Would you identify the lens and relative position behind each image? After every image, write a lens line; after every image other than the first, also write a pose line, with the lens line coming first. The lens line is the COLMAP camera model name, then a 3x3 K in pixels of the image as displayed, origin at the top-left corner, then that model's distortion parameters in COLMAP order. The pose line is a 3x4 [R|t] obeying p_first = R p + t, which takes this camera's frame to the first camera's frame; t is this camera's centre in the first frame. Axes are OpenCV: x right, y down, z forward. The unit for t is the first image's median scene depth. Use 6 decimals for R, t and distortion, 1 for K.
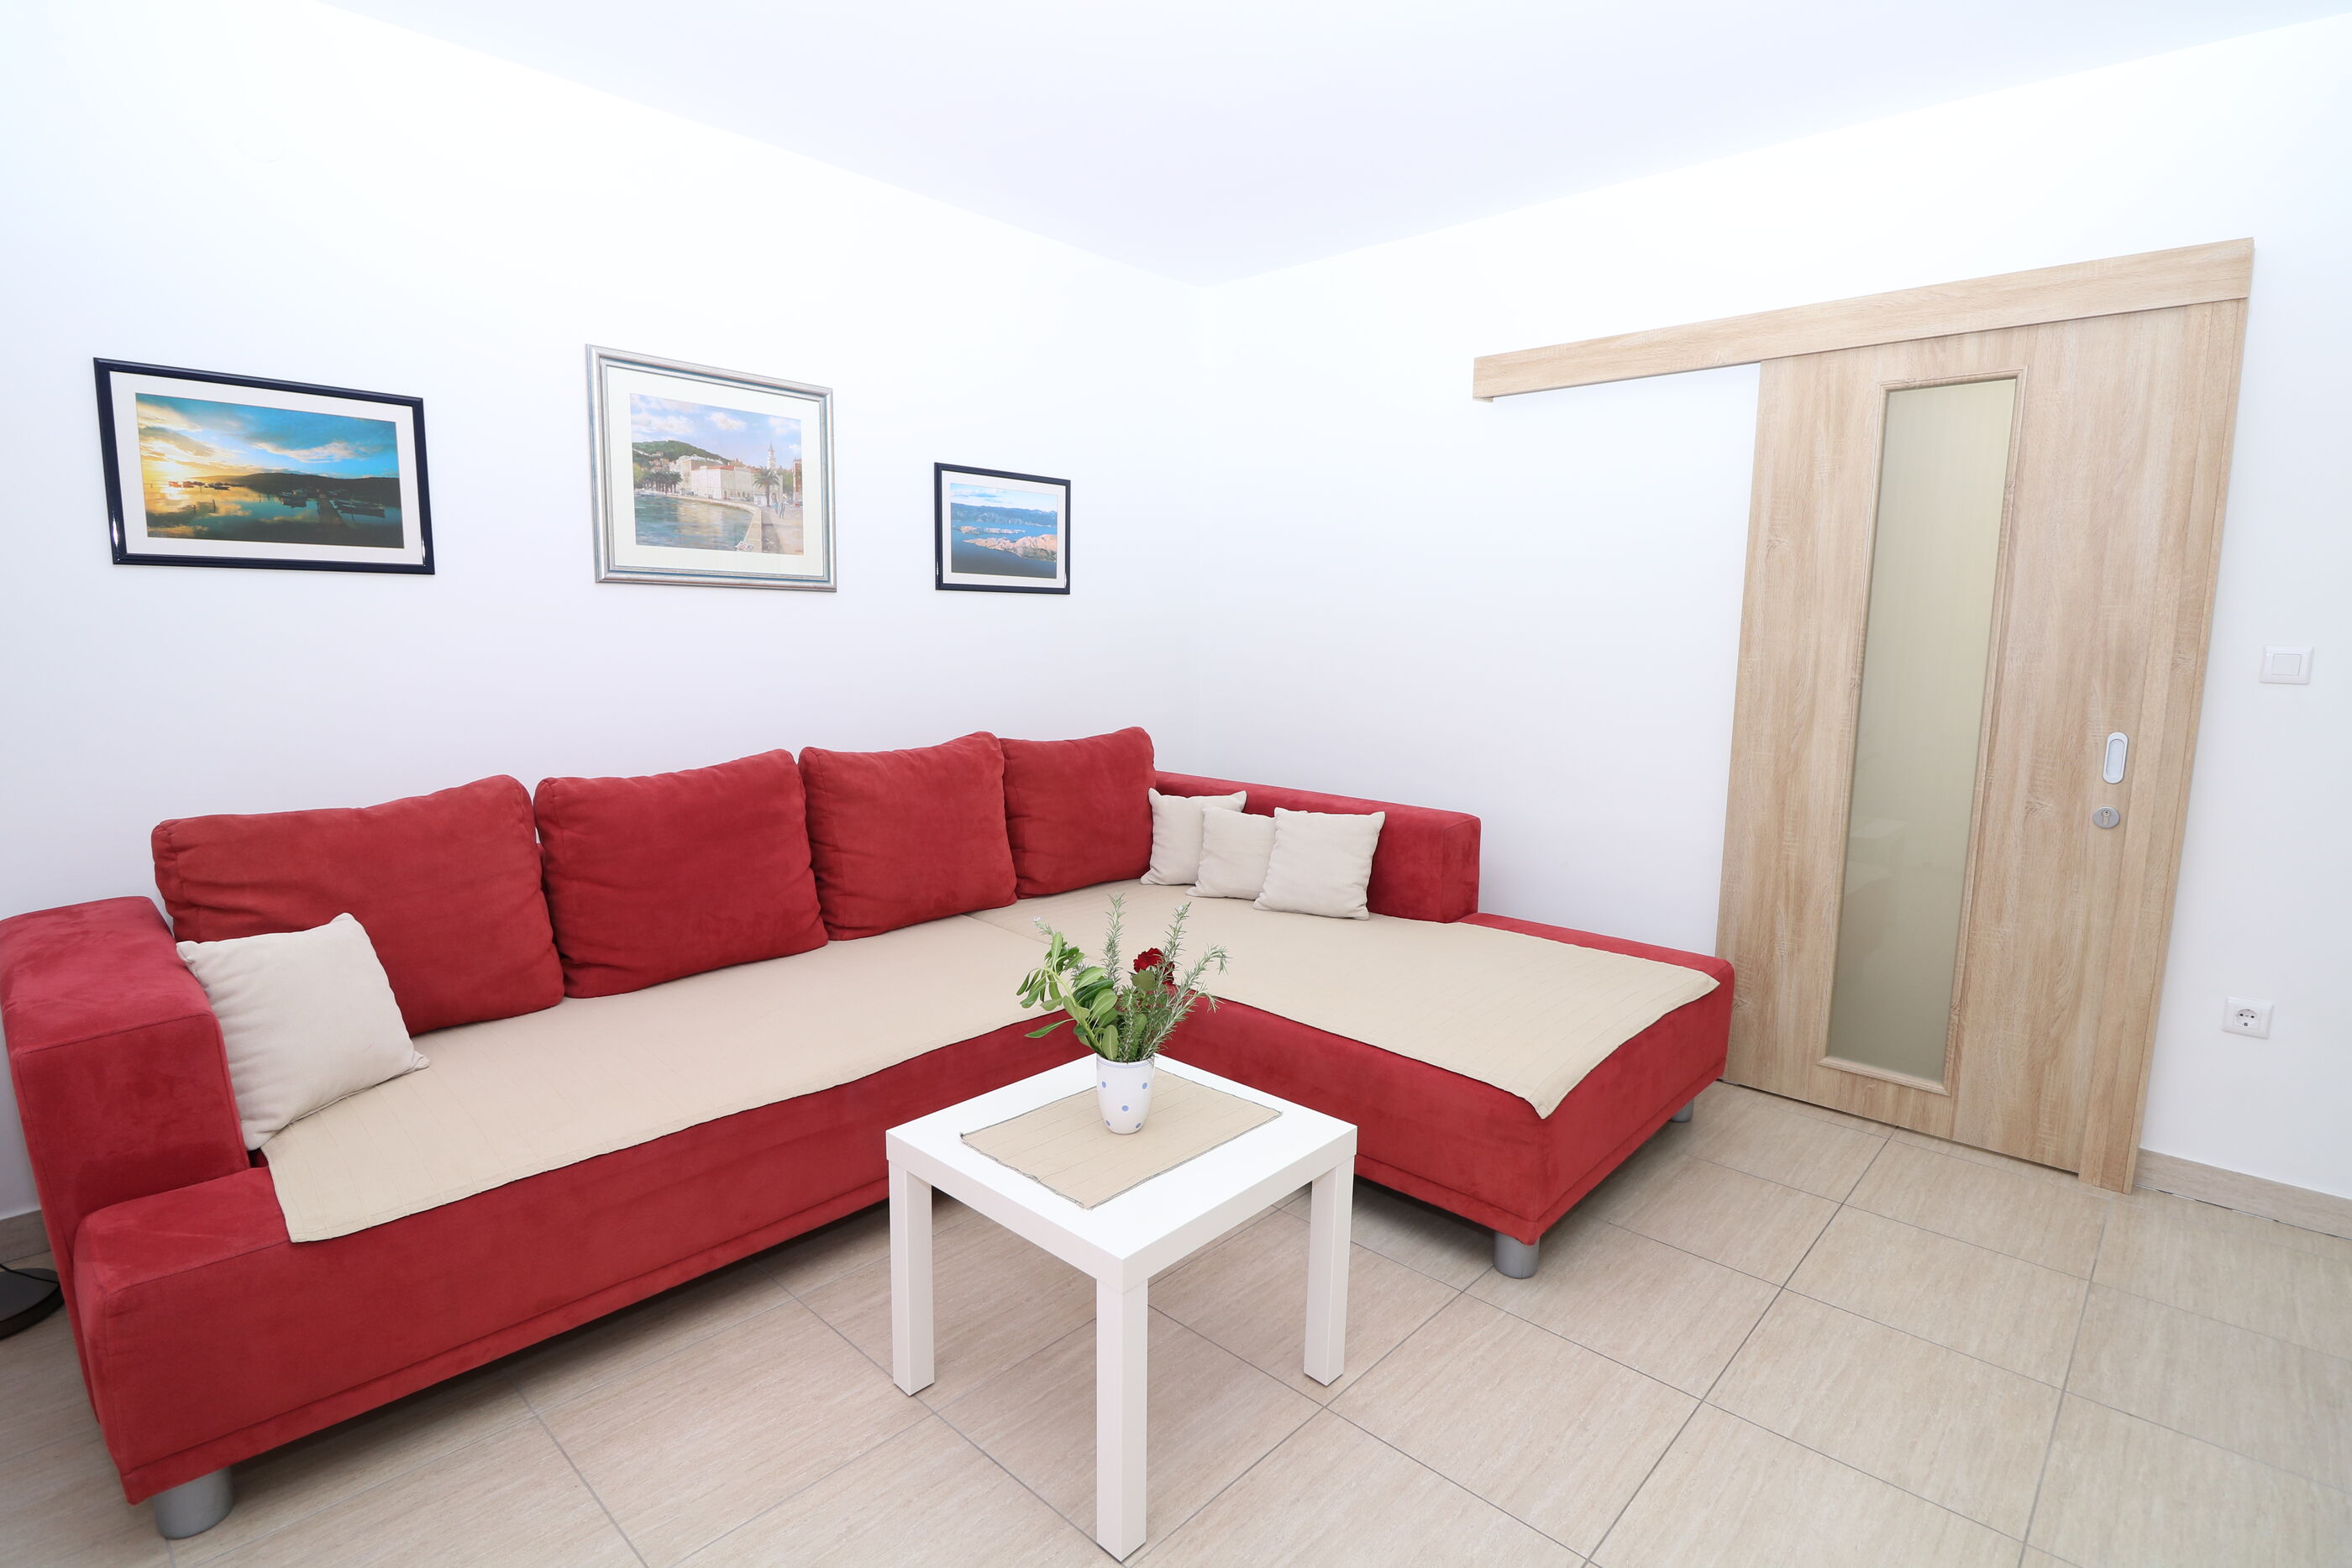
lens RADIAL K [[1136.5, 0, 1190.4], [0, 1136.5, 786.0], [0, 0, 1]] dist [-0.005815, -0.007589]
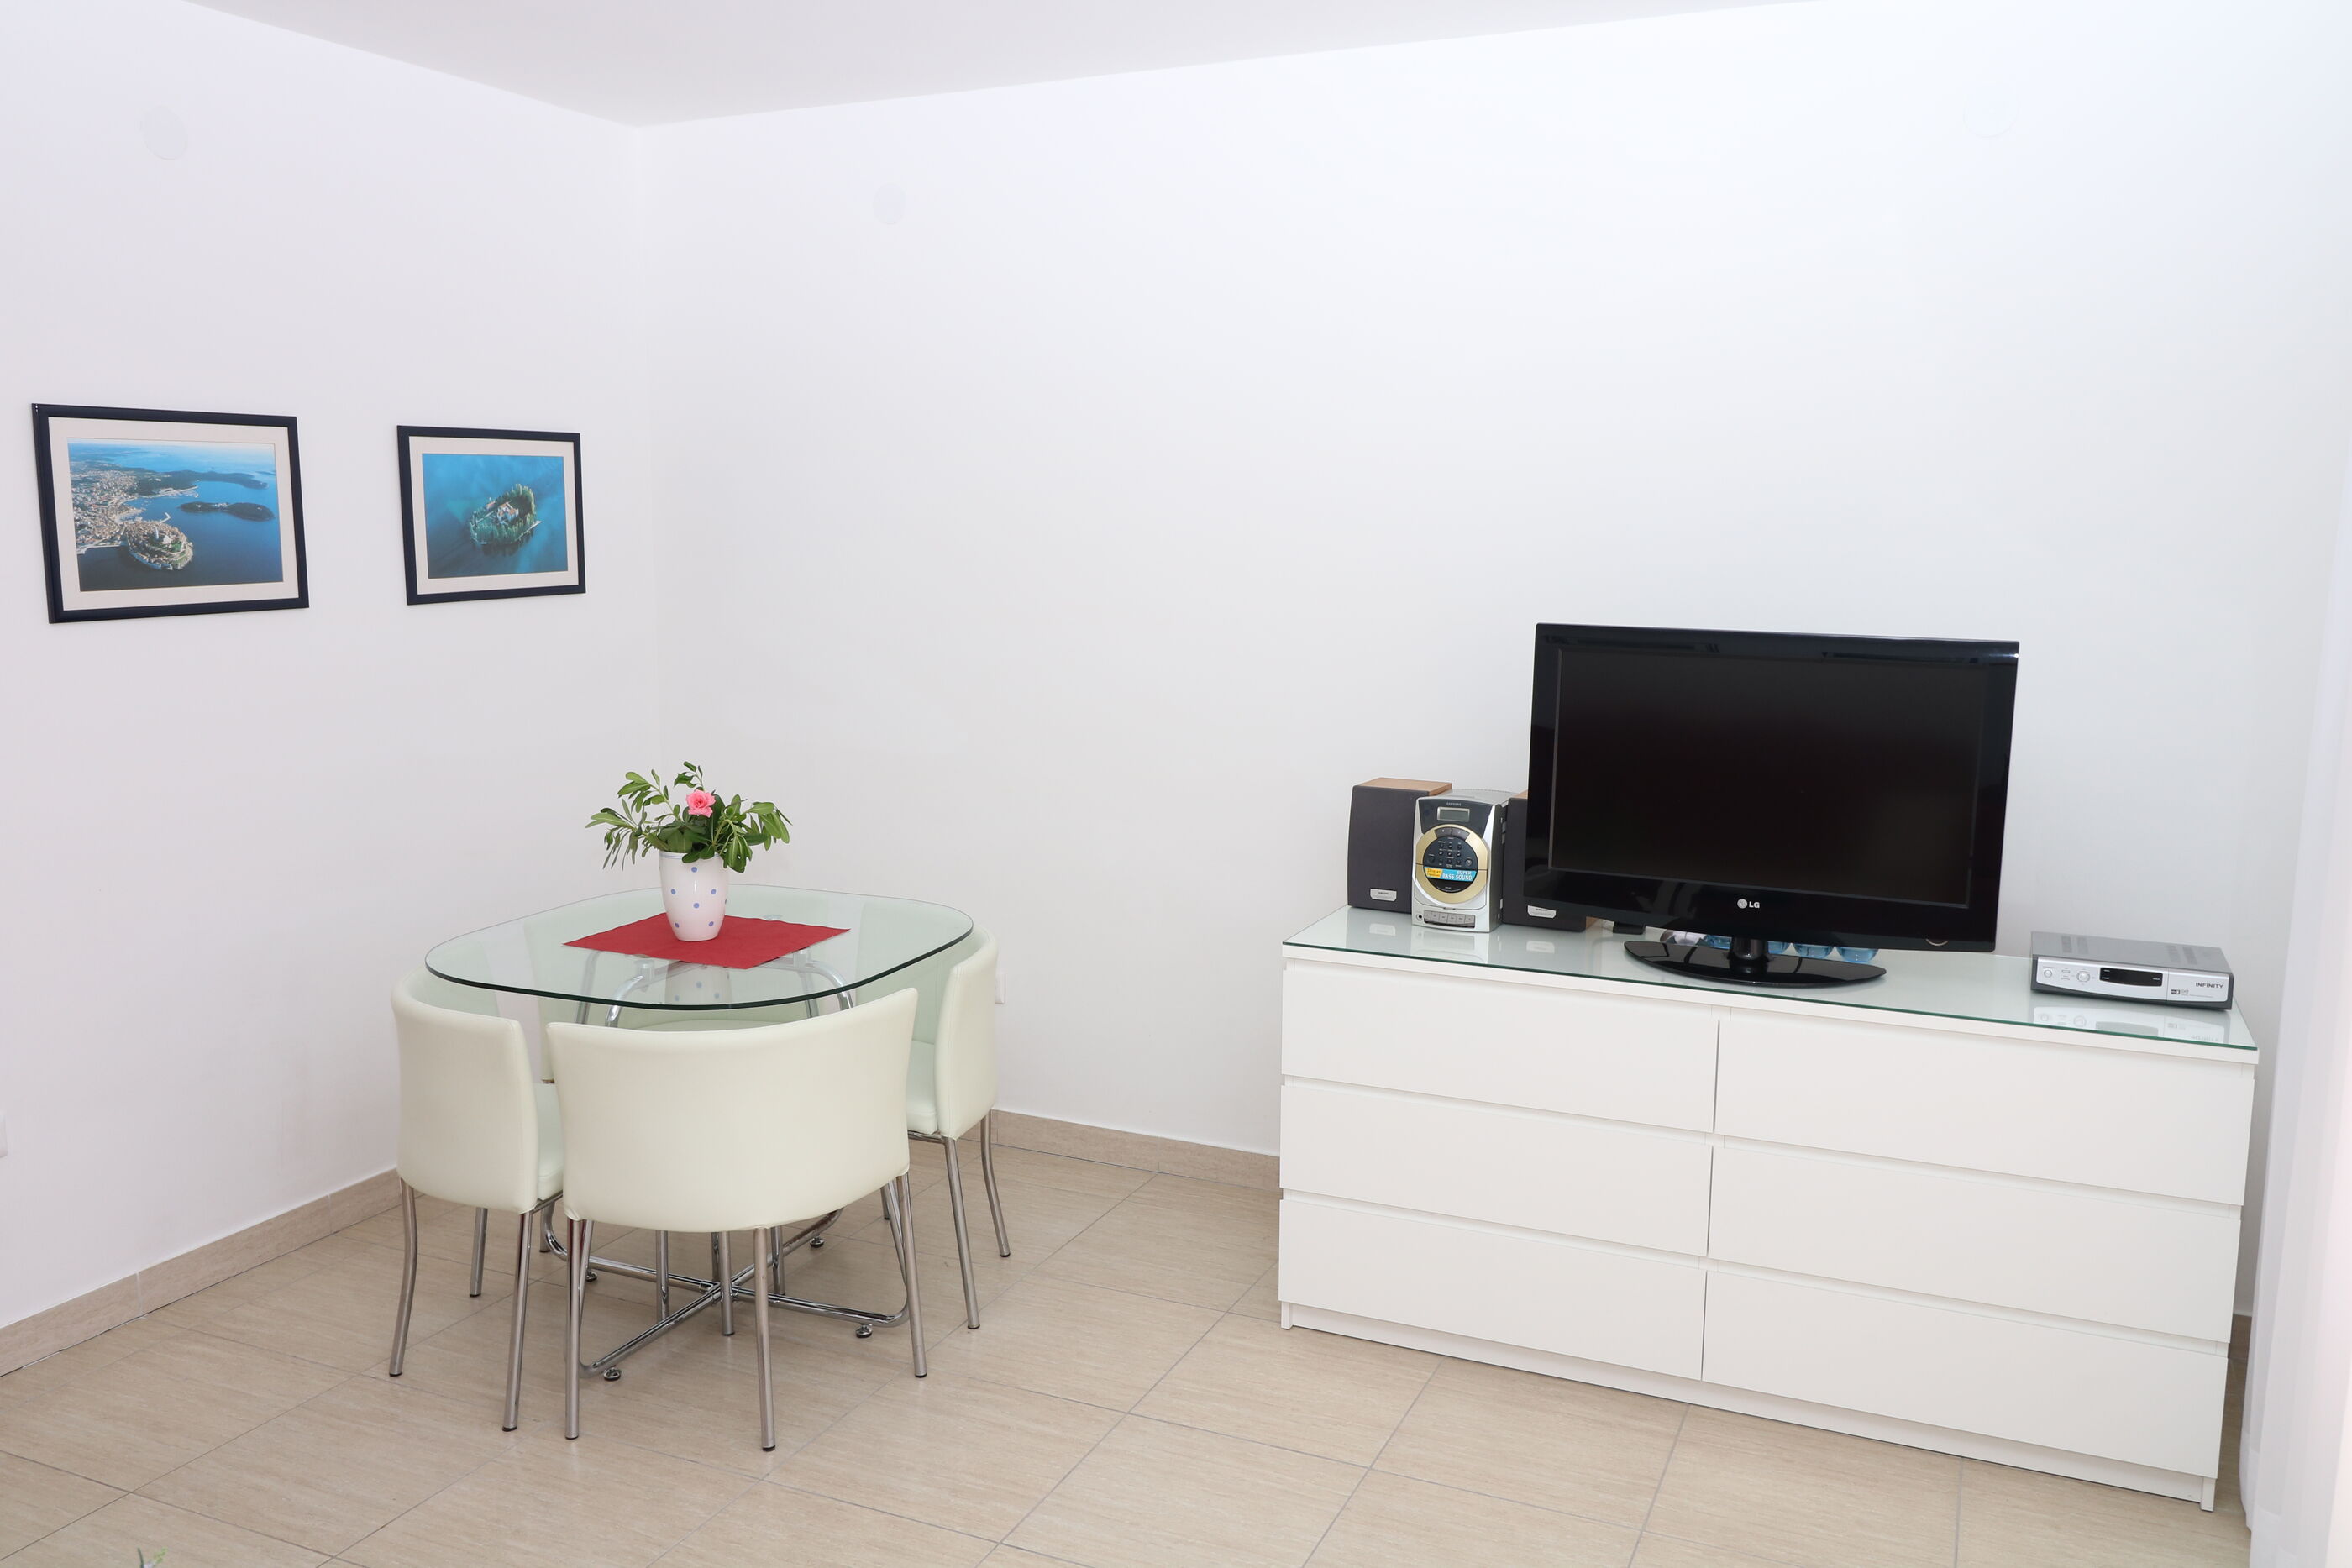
lens RADIAL K [[1871.4, 0, 1185.4], [0, 1871.4, 779.6], [0, 0, 1]] dist [0.024687, -0.003934]
pose [[-0.315932, -0.161734, 0.934895, -0.485813], [0.120910, 0.970467, 0.208747, -0.194004], [-0.941046, 0.178988, -0.287046, 0.449221]]
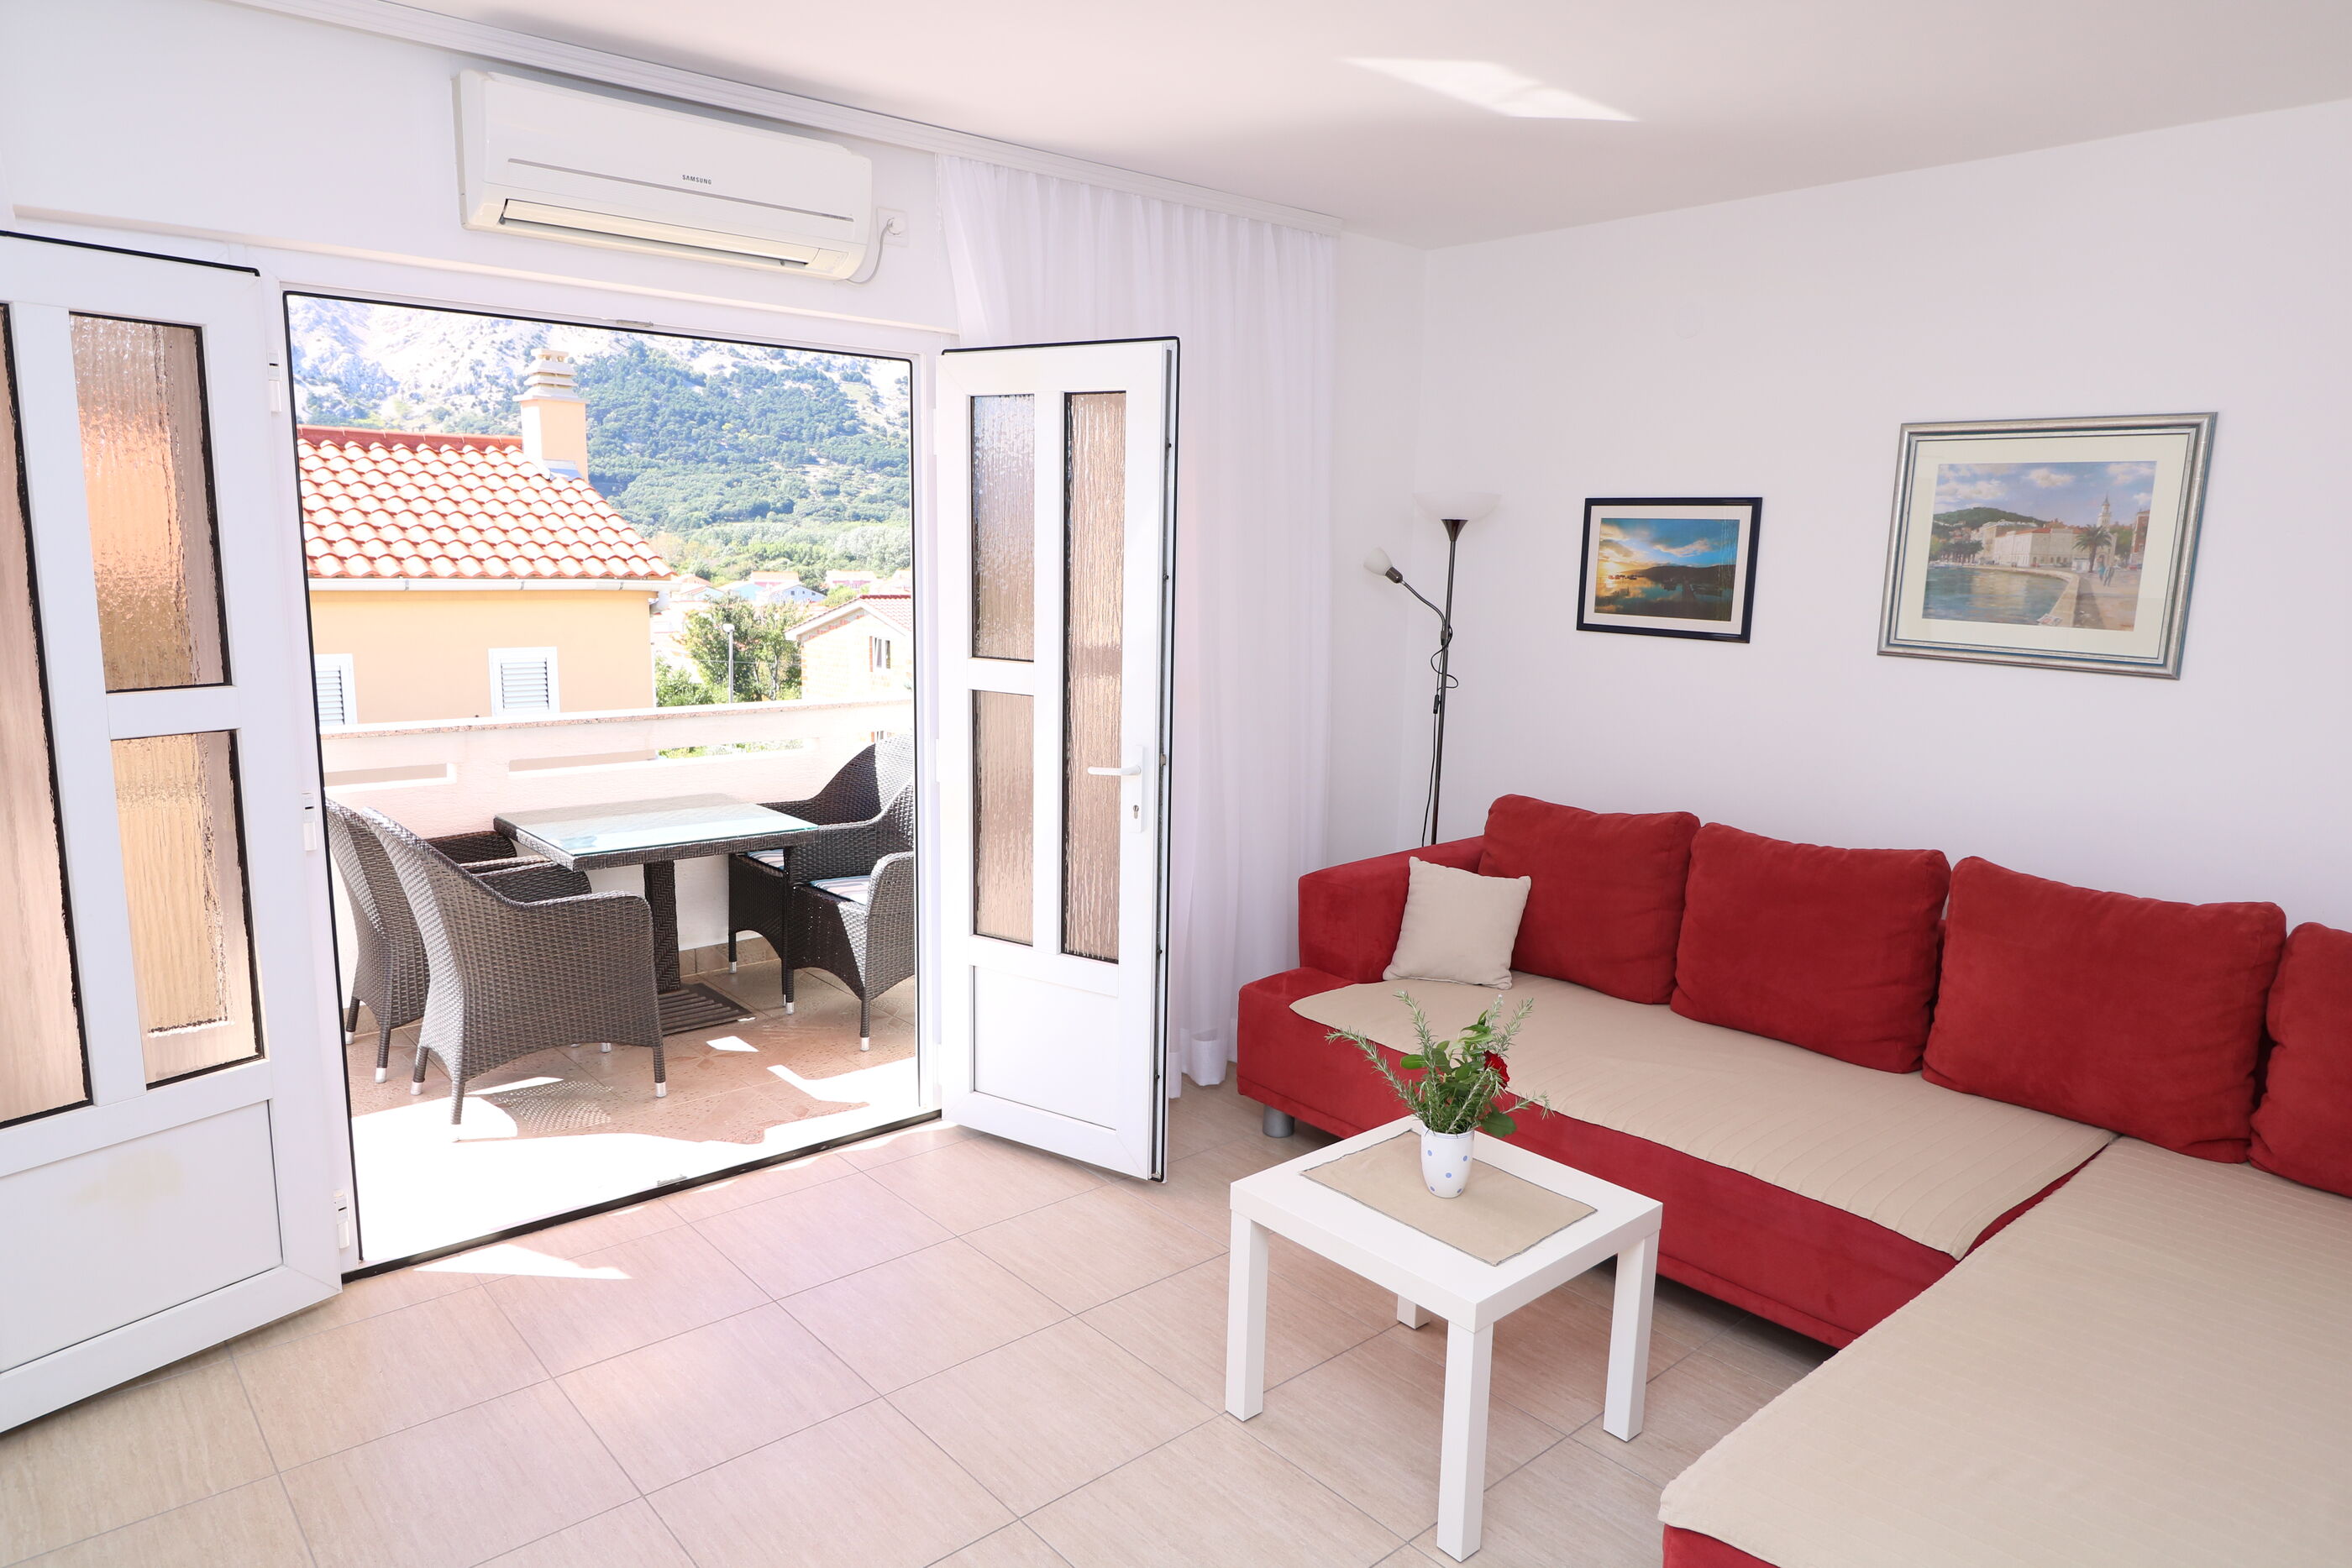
lens RADIAL K [[1455.6, 0, 1199.1], [0, 1455.6, 789.5], [0, 0, 1]] dist [0.006800, -0.009090]
pose [[-0.094974, 0.149617, -0.984172, 0.822379], [-0.169011, 0.971865, 0.164056, -0.170298], [0.981028, 0.181916, -0.067015, 0.502899]]
